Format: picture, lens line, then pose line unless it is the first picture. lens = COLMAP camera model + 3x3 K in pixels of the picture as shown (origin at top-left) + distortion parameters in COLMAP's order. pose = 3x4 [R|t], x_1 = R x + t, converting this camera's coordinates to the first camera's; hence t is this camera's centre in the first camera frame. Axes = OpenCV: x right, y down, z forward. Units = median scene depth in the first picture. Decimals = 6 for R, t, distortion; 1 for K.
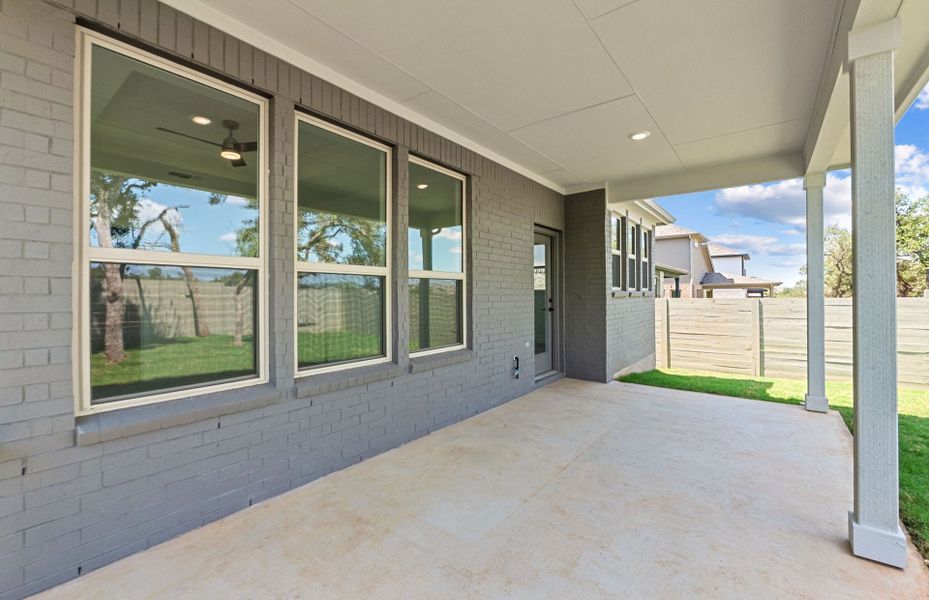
lens RADIAL K [[390.1, 0, 466.5], [0, 390.1, 294.0], [0, 0, 1]] dist [0.001532, 0.000256]
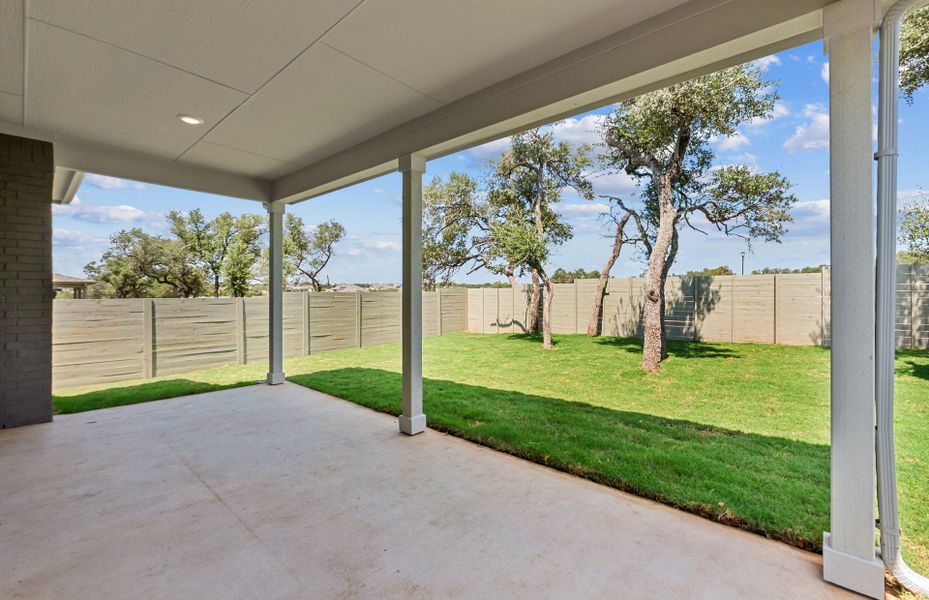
lens RADIAL K [[394.5, 0, 468.3], [0, 394.5, 295.3], [0, 0, 1]] dist [0.000120, 0.000144]
pose [[0.066581, 0.000058, 0.997781, -0.197411], [-0.003295, 0.999995, 0.000162, -0.000564], [-0.997776, -0.003298, 0.066580, 0.136706]]
